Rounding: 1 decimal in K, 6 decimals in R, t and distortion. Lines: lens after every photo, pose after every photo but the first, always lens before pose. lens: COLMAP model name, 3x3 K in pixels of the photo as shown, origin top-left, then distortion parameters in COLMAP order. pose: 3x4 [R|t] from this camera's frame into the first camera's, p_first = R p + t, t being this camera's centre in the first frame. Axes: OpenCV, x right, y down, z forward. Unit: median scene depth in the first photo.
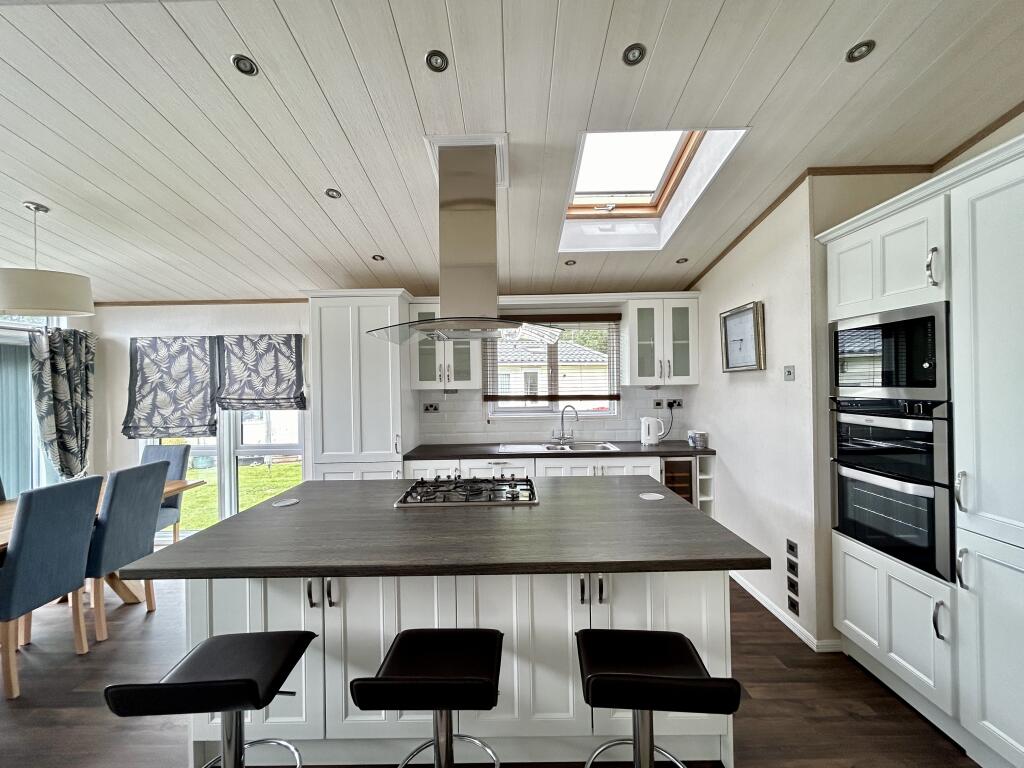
lens RADIAL K [[412.8, 0, 510.3], [0, 412.8, 382.9], [0, 0, 1]] dist [0.001314, 0.000588]
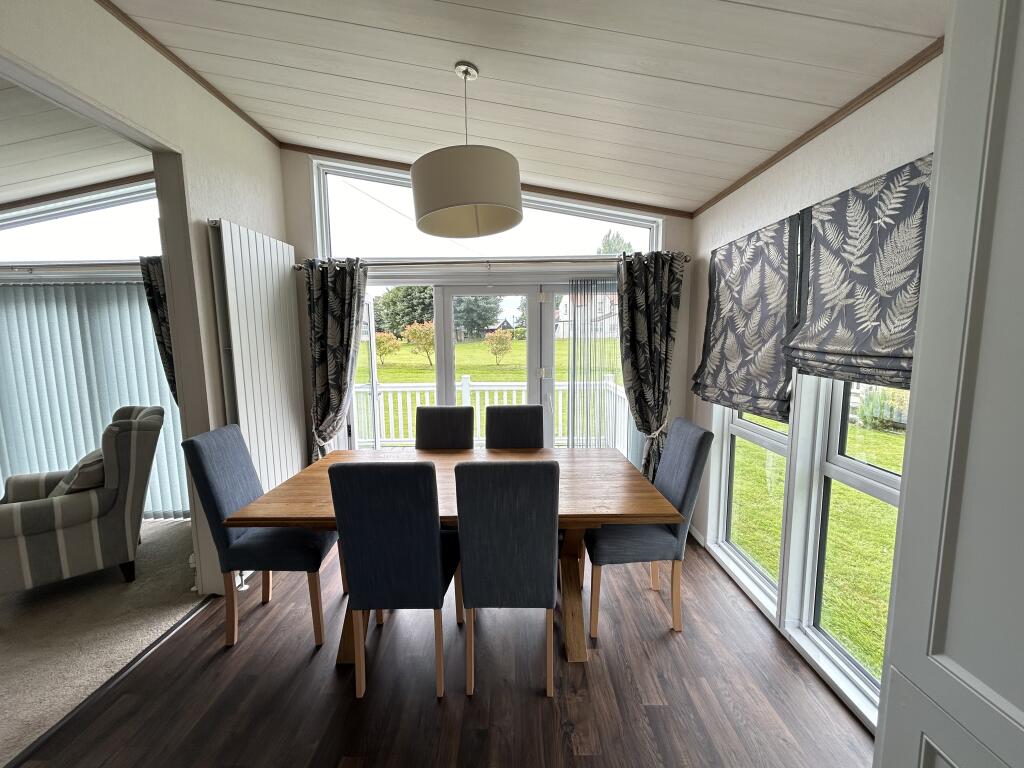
lens RADIAL K [[412.8, 0, 510.3], [0, 412.8, 382.9], [0, 0, 1]] dist [0.001314, 0.000588]
pose [[0.001779, 0.129141, -0.991625, -0.233148], [0.010041, 0.991574, 0.129152, 0.012759], [0.999948, -0.010187, 0.000468, 0.681394]]
